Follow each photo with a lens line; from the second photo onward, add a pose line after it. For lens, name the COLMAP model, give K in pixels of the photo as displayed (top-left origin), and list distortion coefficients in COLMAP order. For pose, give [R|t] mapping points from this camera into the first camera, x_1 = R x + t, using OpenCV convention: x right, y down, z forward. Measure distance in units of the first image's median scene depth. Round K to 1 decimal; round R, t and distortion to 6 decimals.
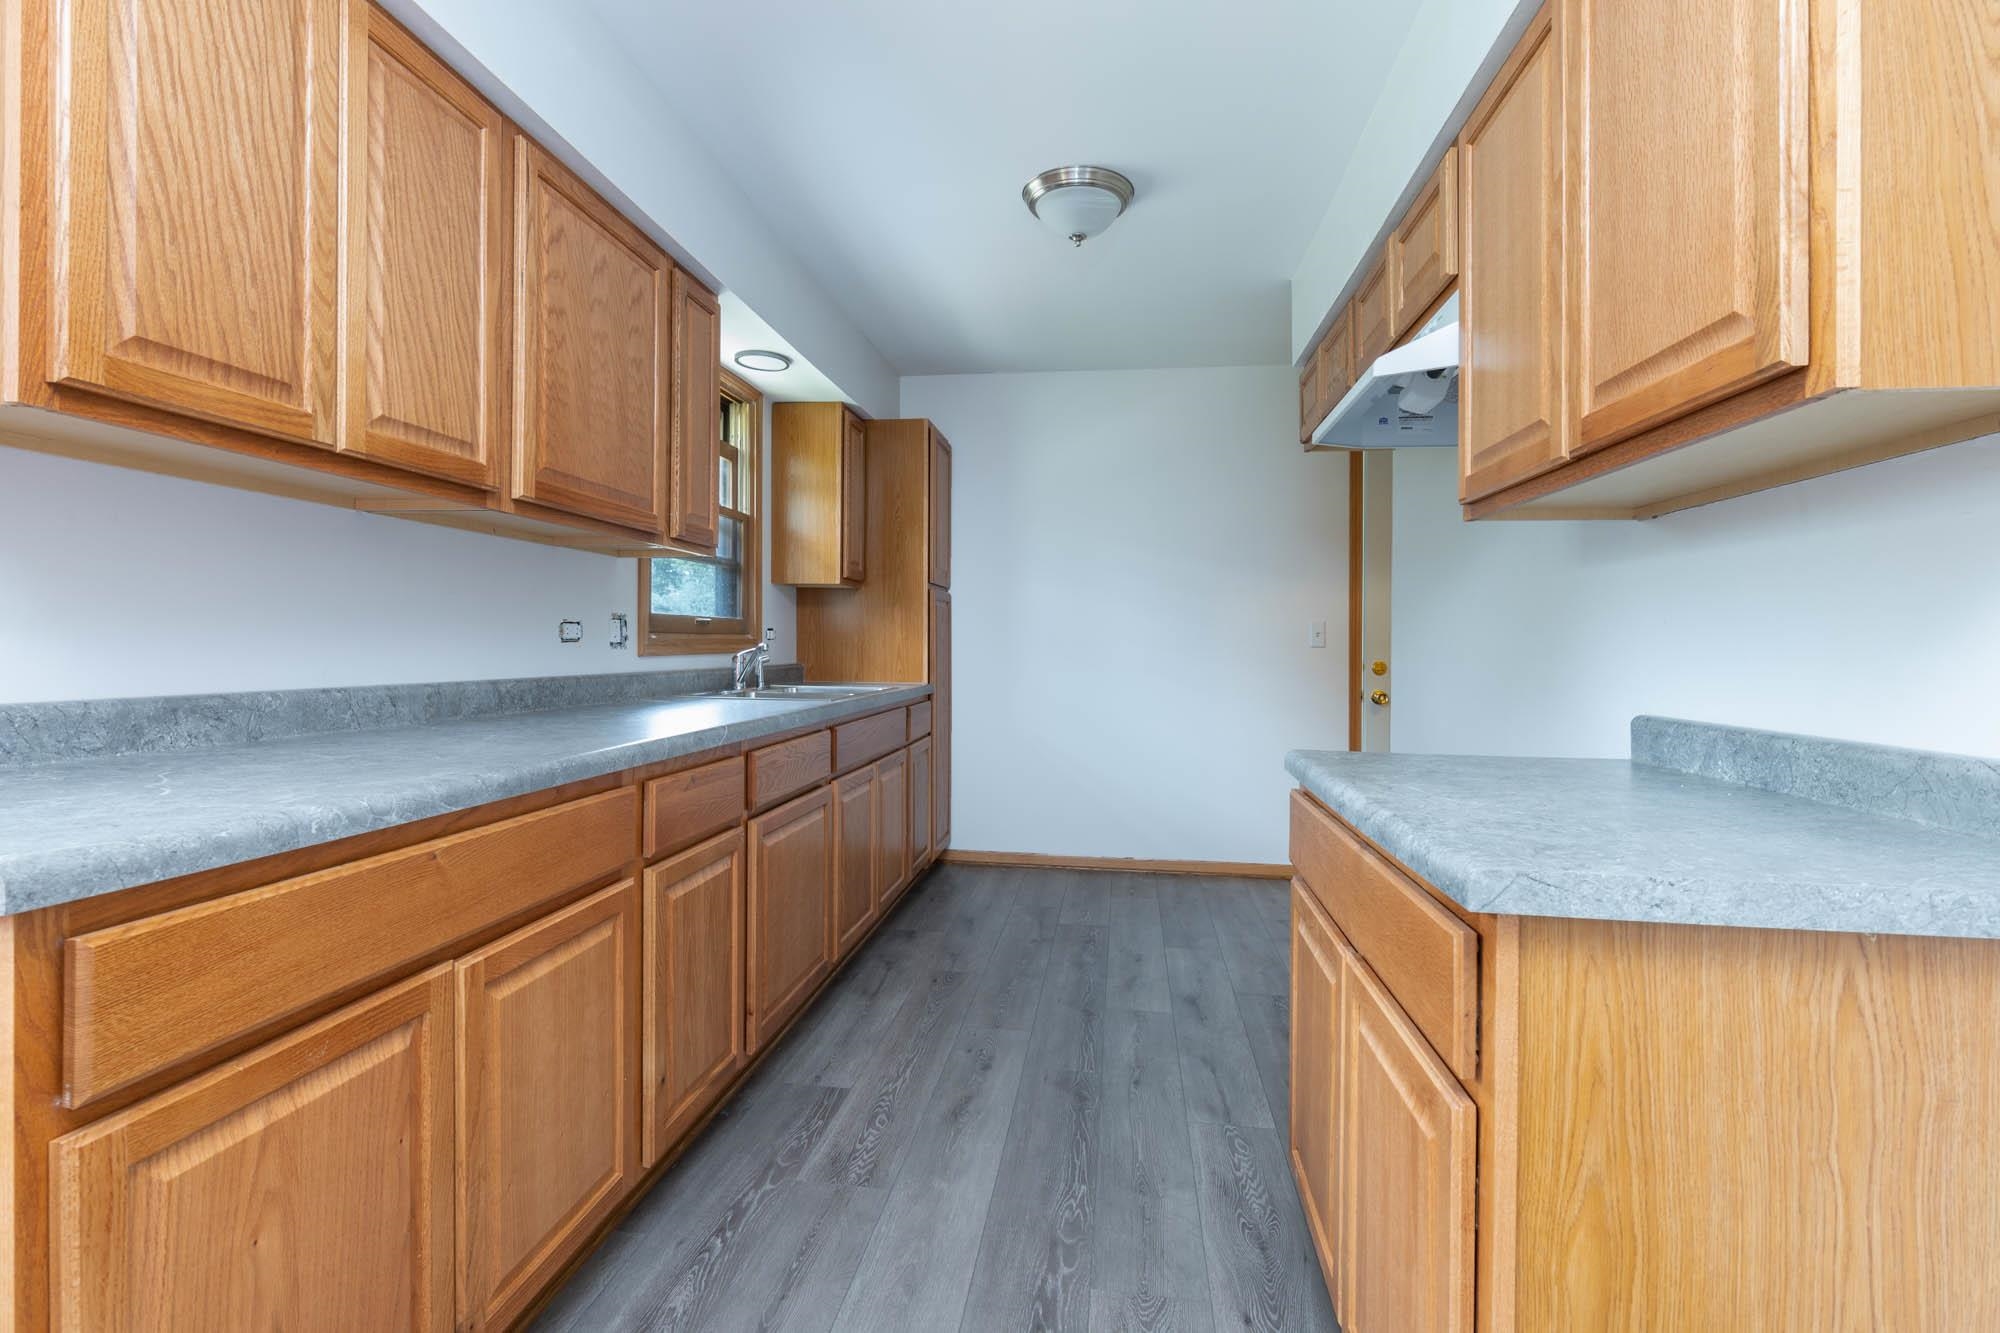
lens RADIAL K [[910.4, 0, 1000.2], [0, 910.4, 641.7], [0, 0, 1]] dist [0.000301, 0.000025]
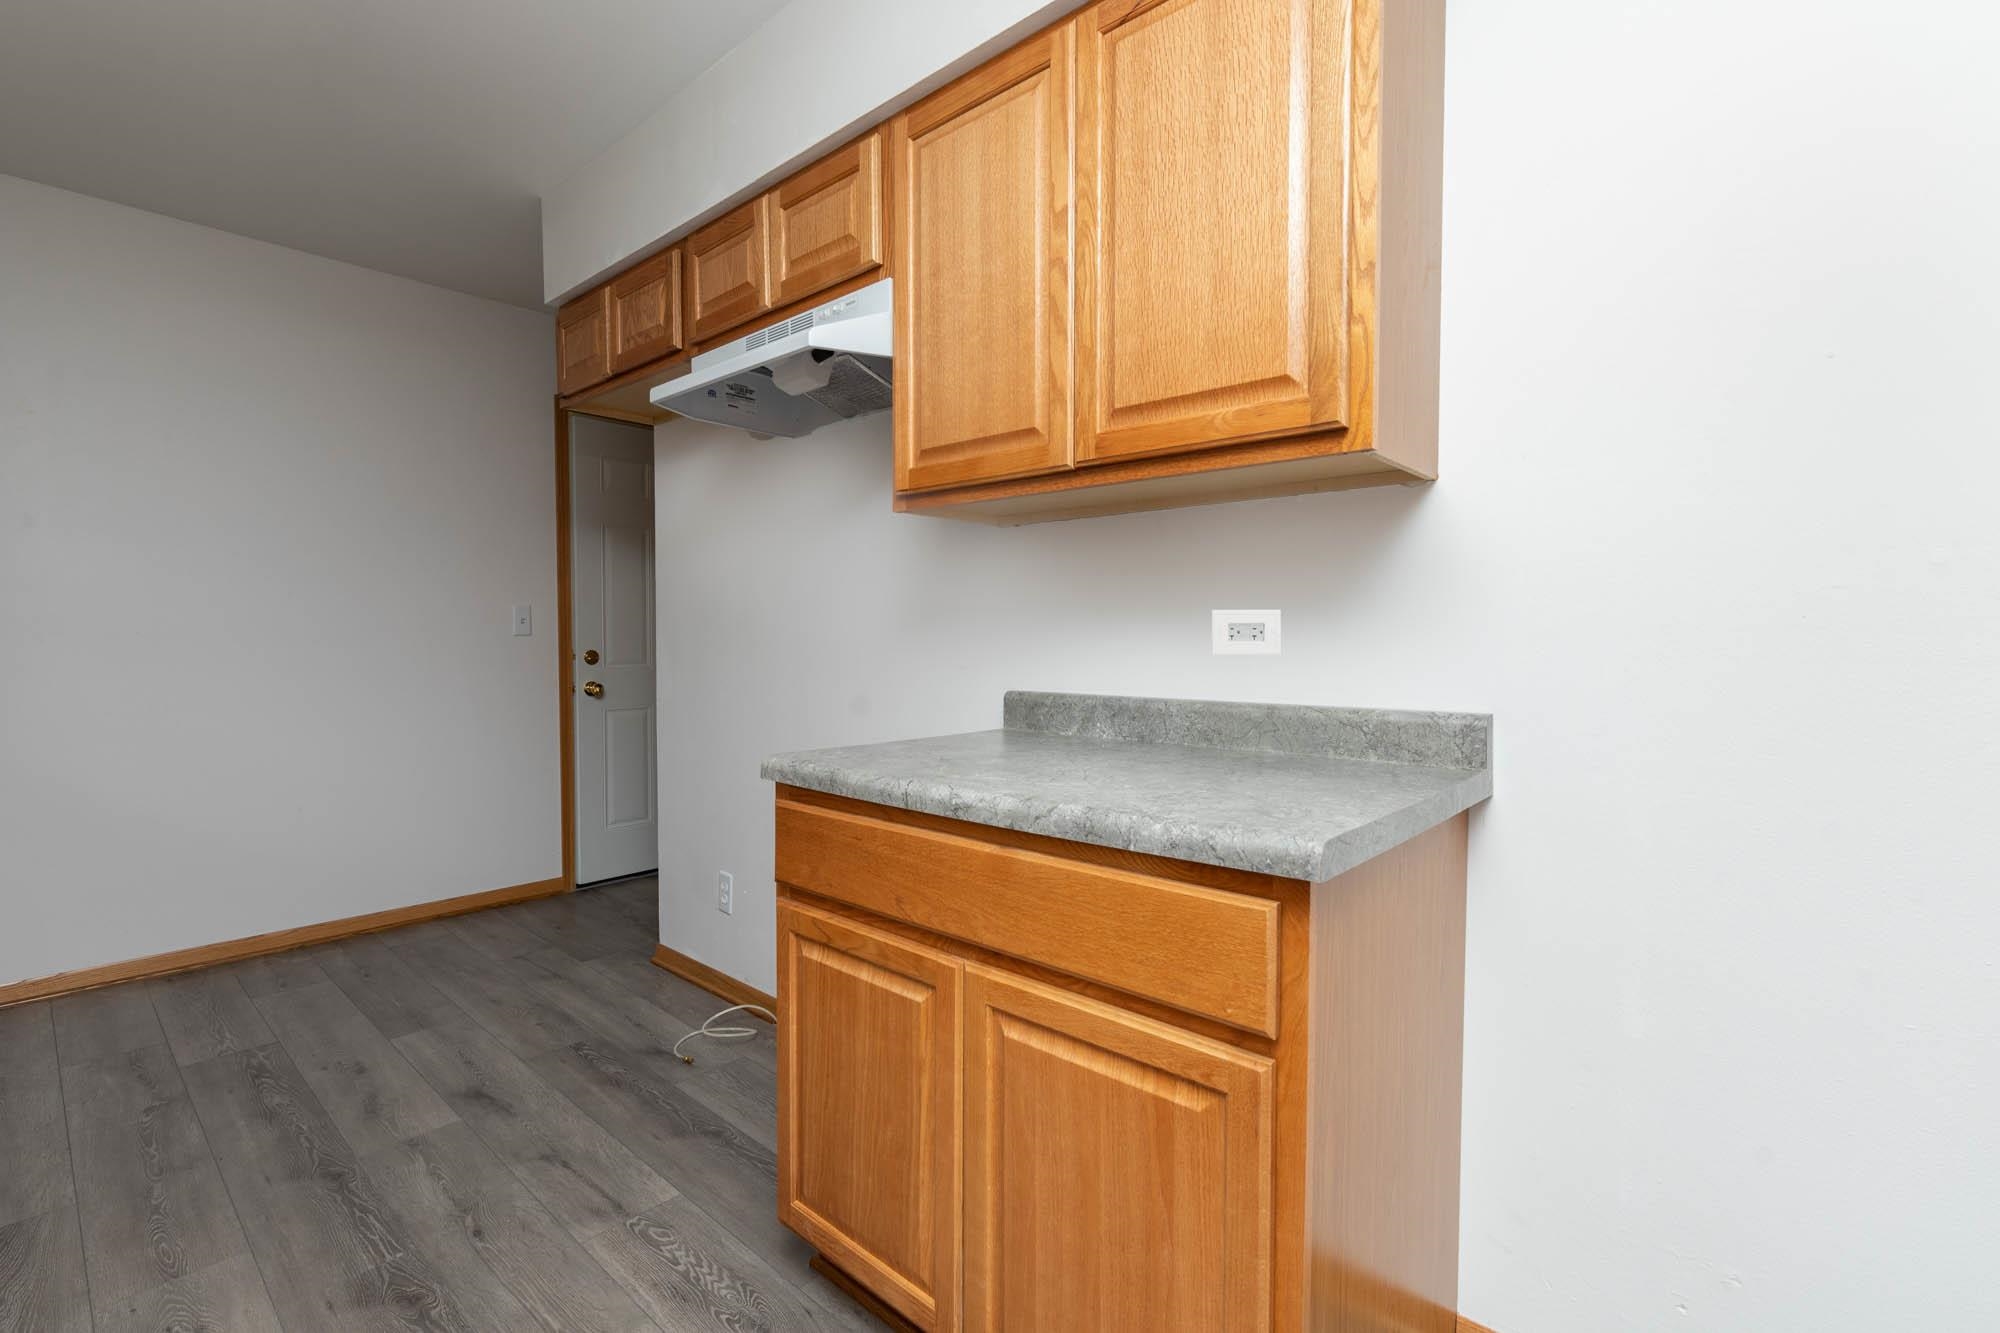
lens RADIAL K [[893.0, 0, 1001.3], [0, 893.0, 657.9], [0, 0, 1]] dist [-0.001403, -0.000296]
pose [[0.555229, -0.028891, 0.831195, -0.264290], [0.001823, 0.999436, 0.033521, -0.002084], [-0.831695, -0.017097, 0.554969, 0.343899]]
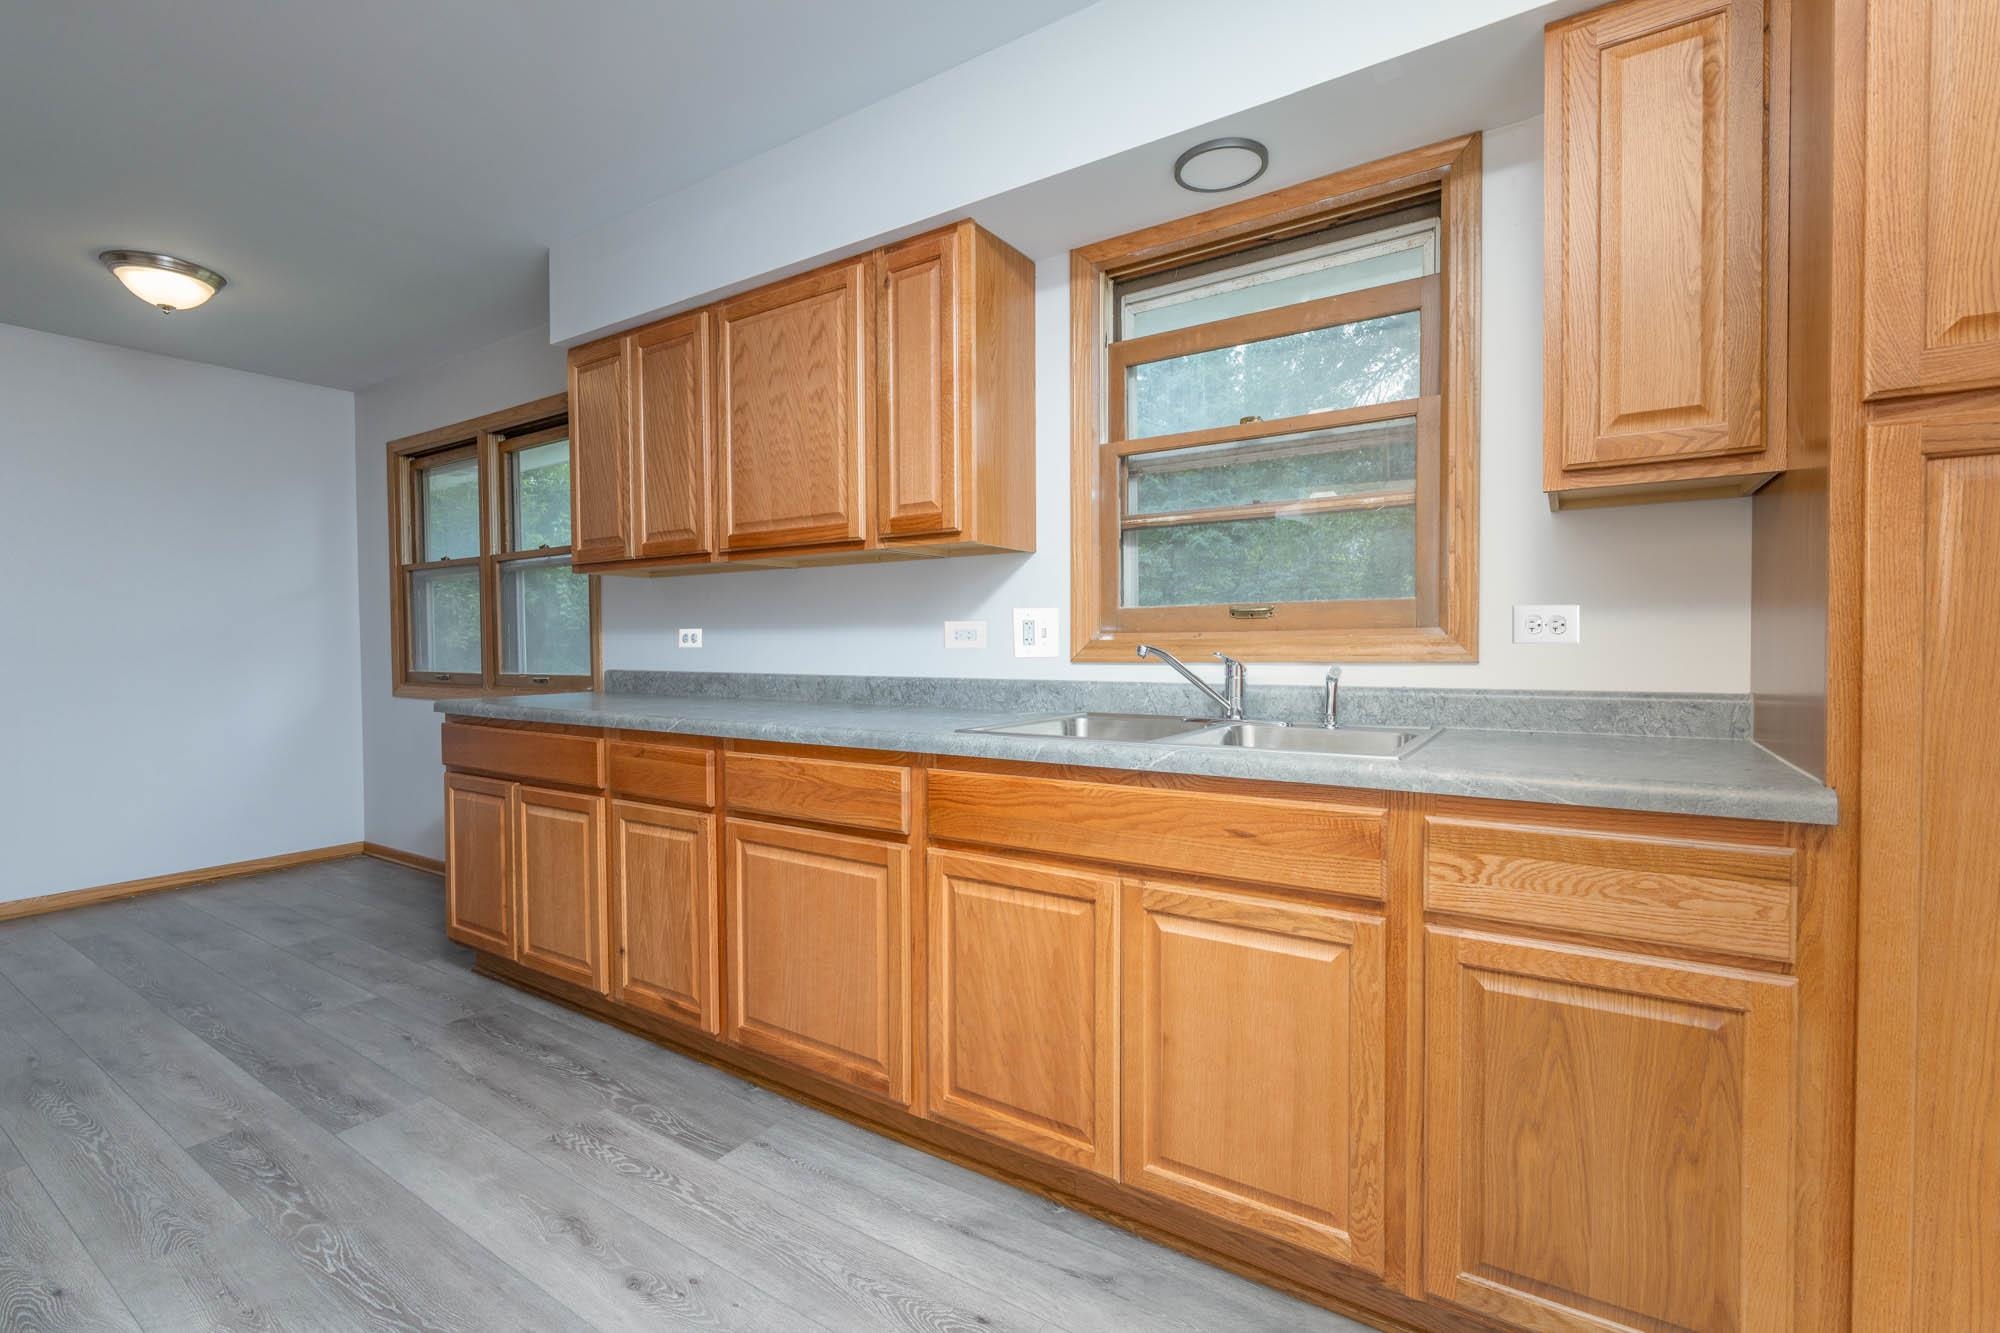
lens RADIAL K [[893.0, 0, 1001.3], [0, 893.0, 657.9], [0, 0, 1]] dist [-0.001403, -0.000296]
pose [[-0.439194, 0.000068, -0.898392, 0.622300], [0.000497, 1.000000, -0.000167, 0.019413], [0.898392, -0.000520, -0.439194, 2.113275]]
